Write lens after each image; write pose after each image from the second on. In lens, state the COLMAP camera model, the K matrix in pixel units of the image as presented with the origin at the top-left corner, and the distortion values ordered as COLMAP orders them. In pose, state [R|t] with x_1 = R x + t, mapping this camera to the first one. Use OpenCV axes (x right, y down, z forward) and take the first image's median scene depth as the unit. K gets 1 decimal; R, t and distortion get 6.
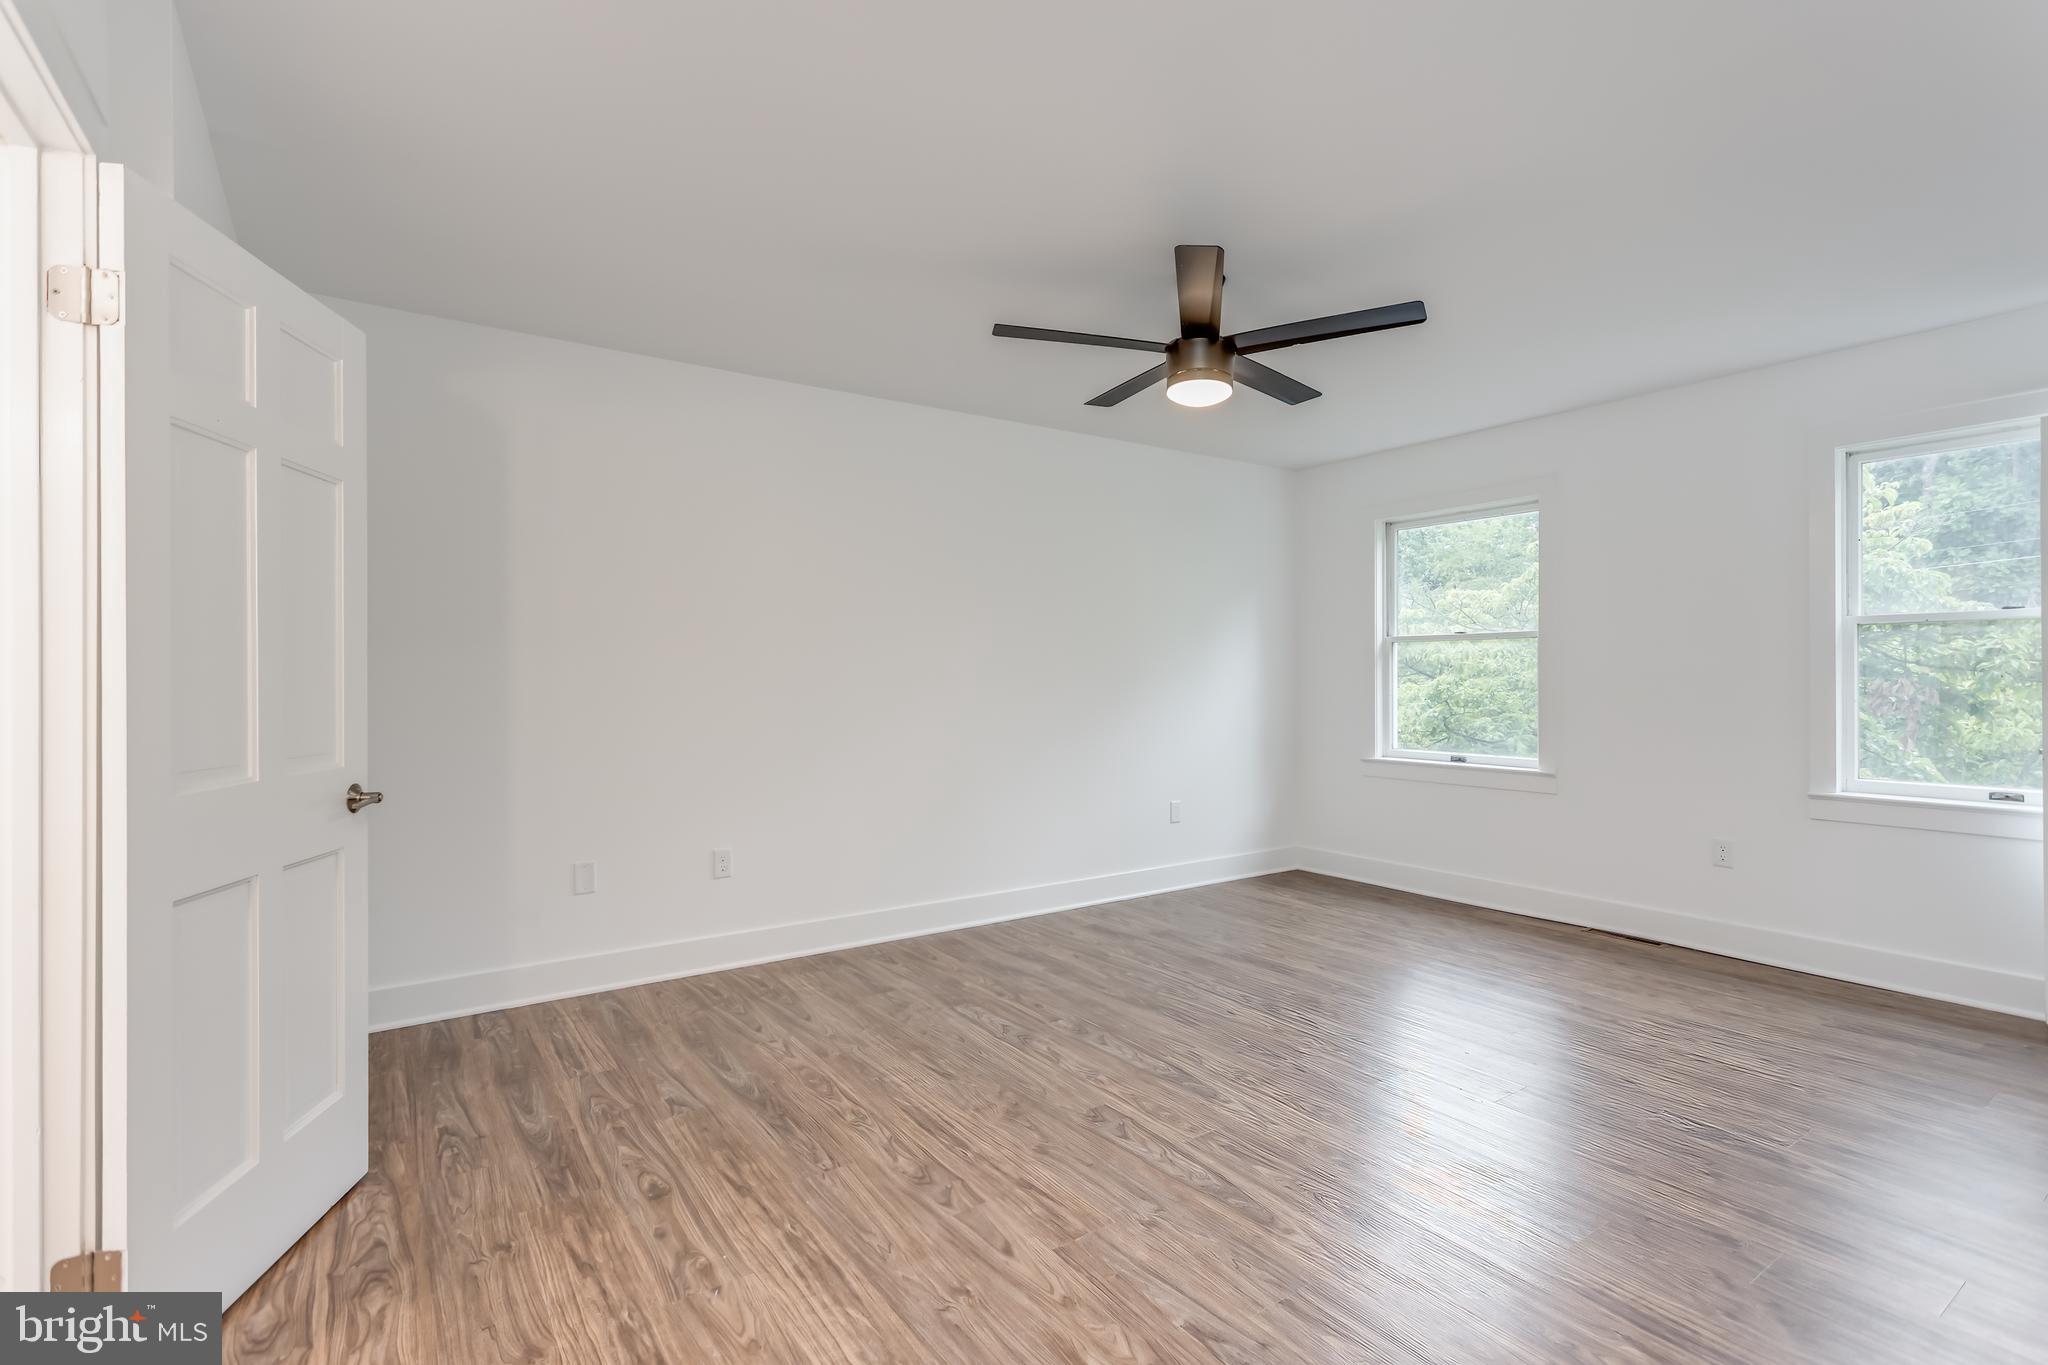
lens RADIAL K [[963.8, 0, 1025.0], [0, 963.8, 669.9], [0, 0, 1]] dist [0.008195, 0.000205]
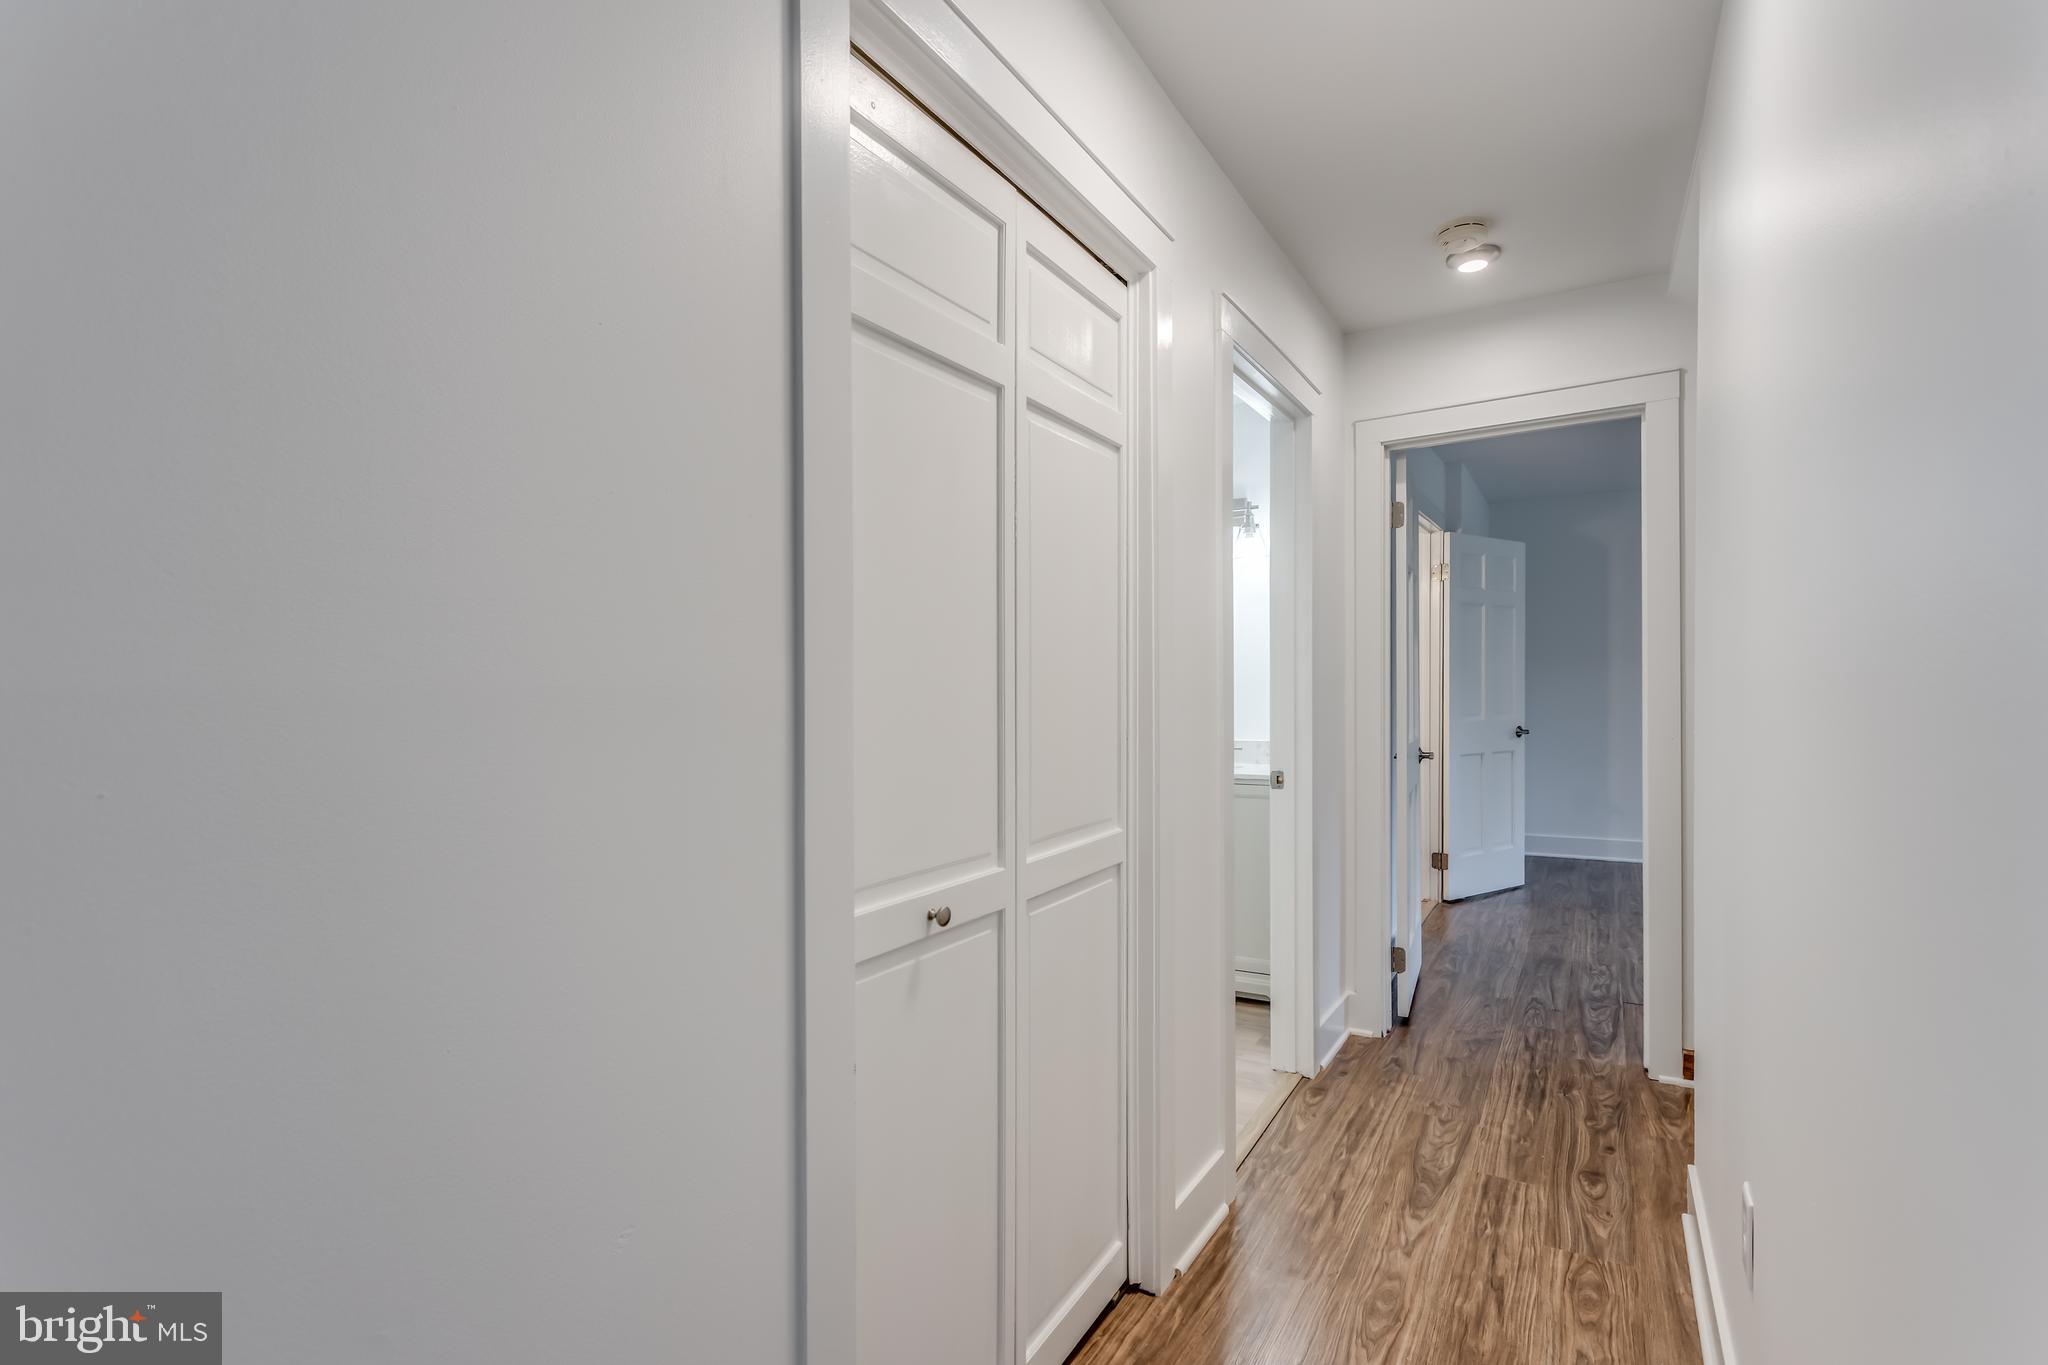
lens RADIAL K [[963.8, 0, 1016.1], [0, 963.8, 714.6], [0, 0, 1]] dist [0.008195, 0.000205]
pose [[0.412341, 0.032014, -0.910467, 1.032494], [0.012073, 0.999103, 0.040599, -0.028744], [0.910950, -0.027733, 0.411584, -1.198952]]
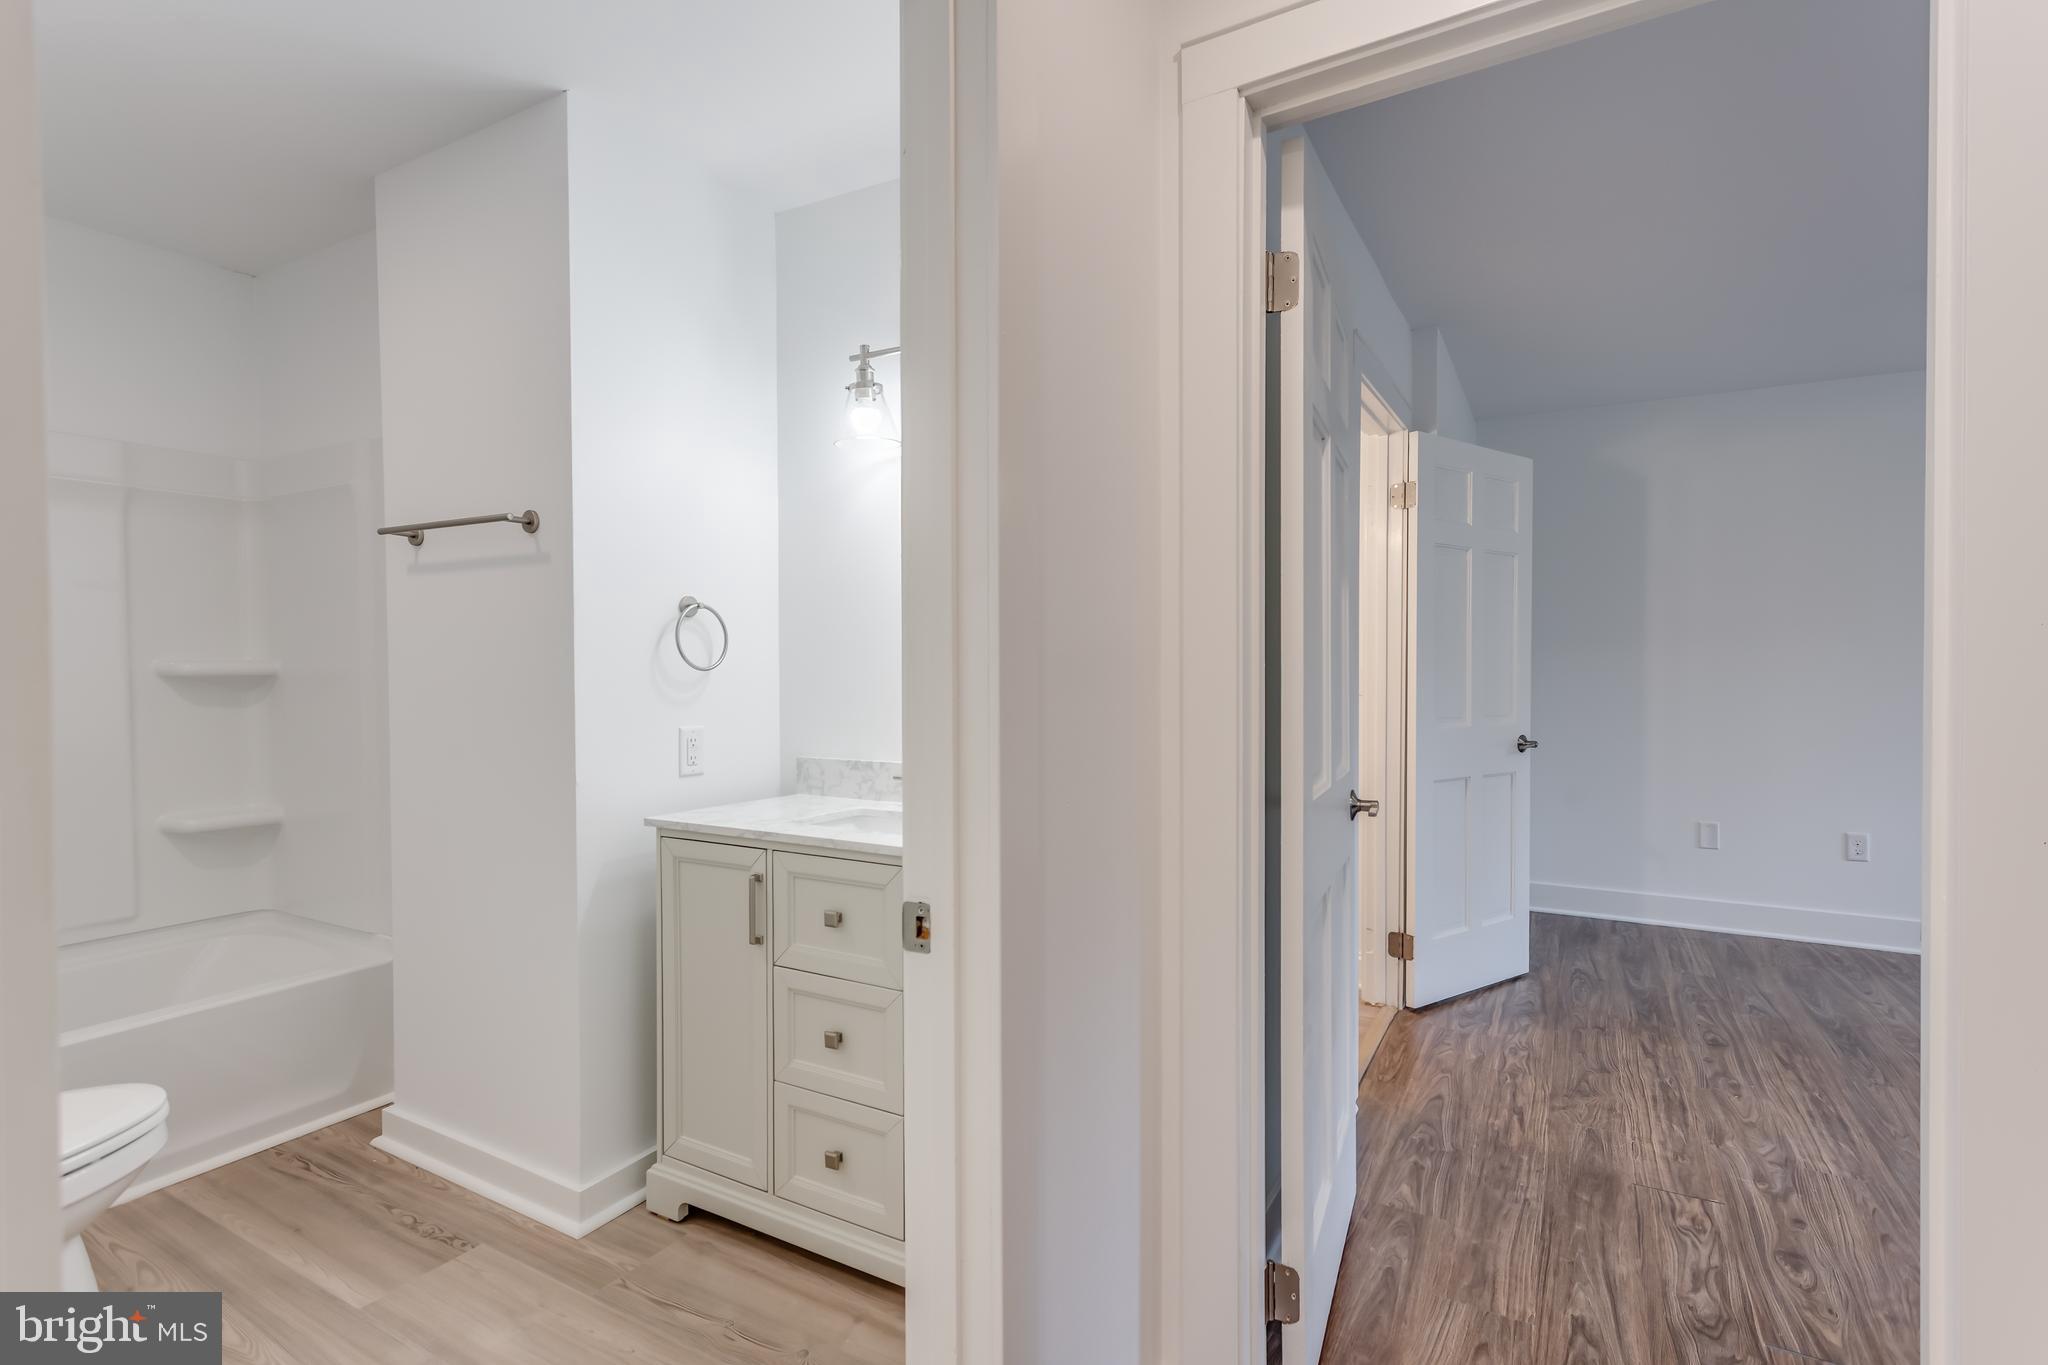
lens RADIAL K [[963.8, 0, 1013.4], [0, 963.8, 693.1], [0, 0, 1]] dist [0.008195, 0.000205]
pose [[0.425054, 0.027993, -0.904735, 0.427278], [0.004666, 0.999441, 0.033115, -0.013122], [0.905156, -0.018297, 0.424686, -0.485612]]
